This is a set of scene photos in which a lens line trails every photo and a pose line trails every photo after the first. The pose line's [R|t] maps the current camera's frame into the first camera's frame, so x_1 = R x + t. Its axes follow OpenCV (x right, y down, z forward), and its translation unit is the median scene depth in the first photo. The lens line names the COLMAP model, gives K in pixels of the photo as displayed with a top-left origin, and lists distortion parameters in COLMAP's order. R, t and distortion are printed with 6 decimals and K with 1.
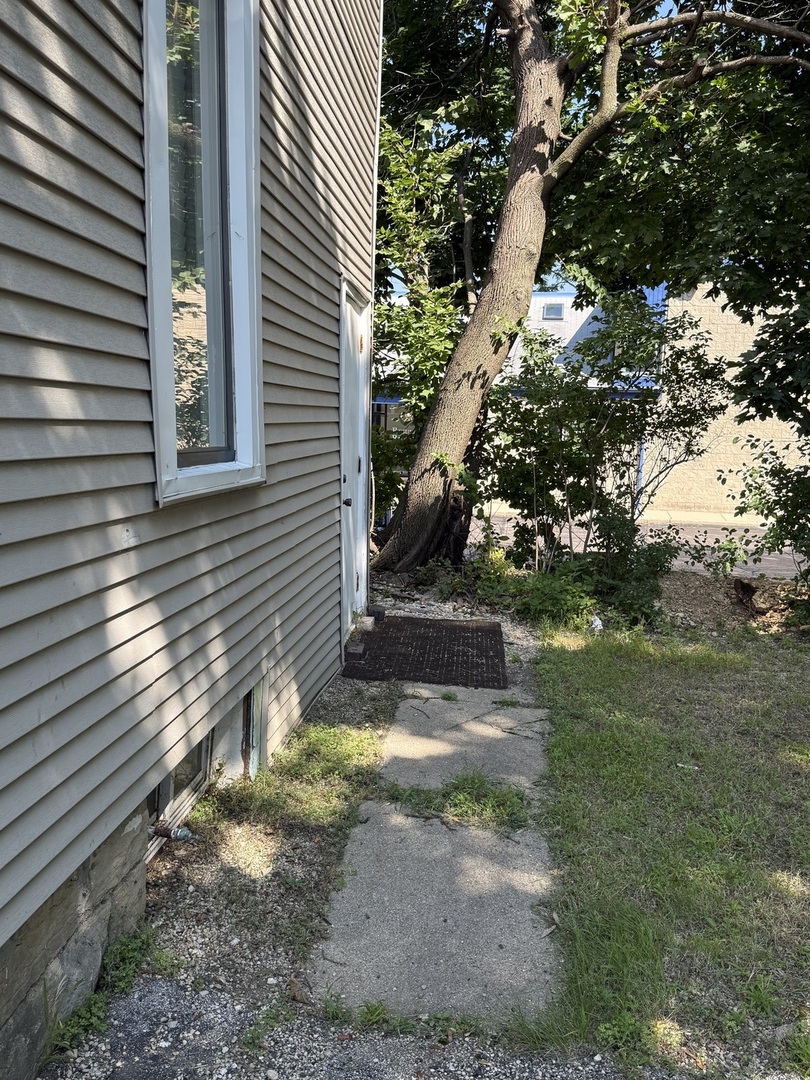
lens RADIAL K [[936.7, 0, 405.0], [0, 936.7, 540.0], [0, 0, 1]] dist [0.005969, 0.000129]
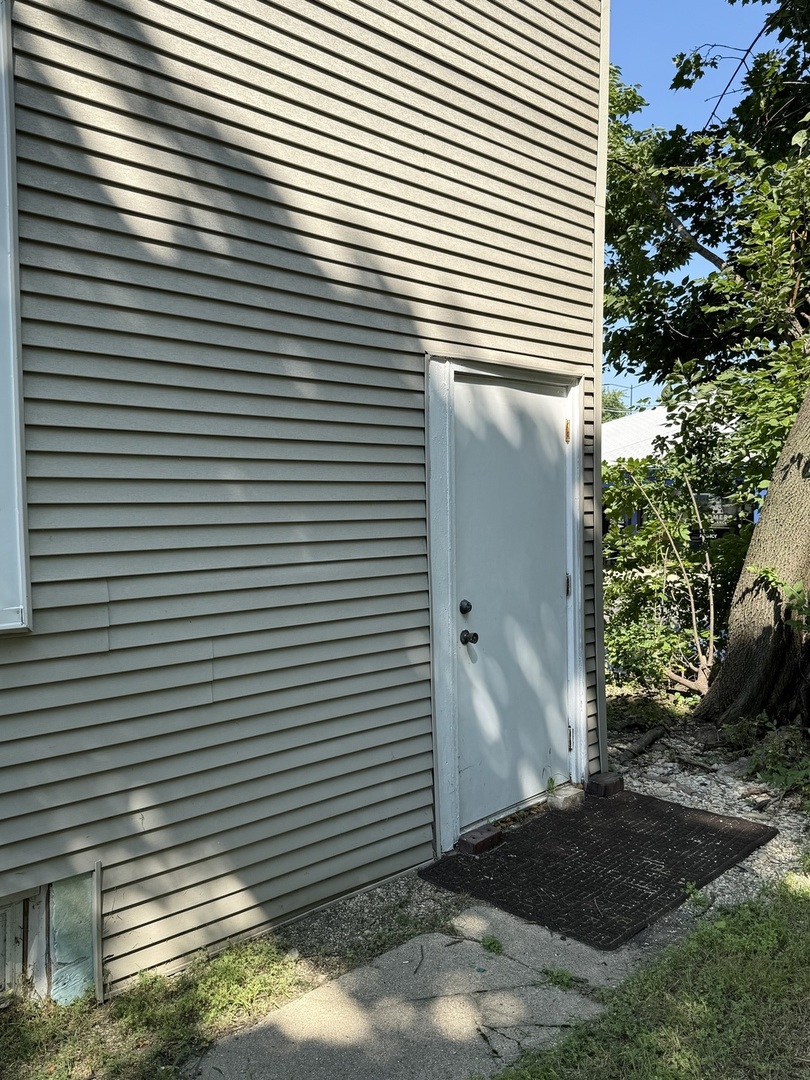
lens RADIAL K [[971.6, 0, 405.0], [0, 971.6, 540.0], [0, 0, 1]] dist [0.001990, -0.002008]
pose [[0.793614, 0.008917, -0.608356, 0.401991], [-0.063474, 0.995650, -0.068209, -0.067605], [0.605102, 0.092746, 0.790728, 0.363354]]
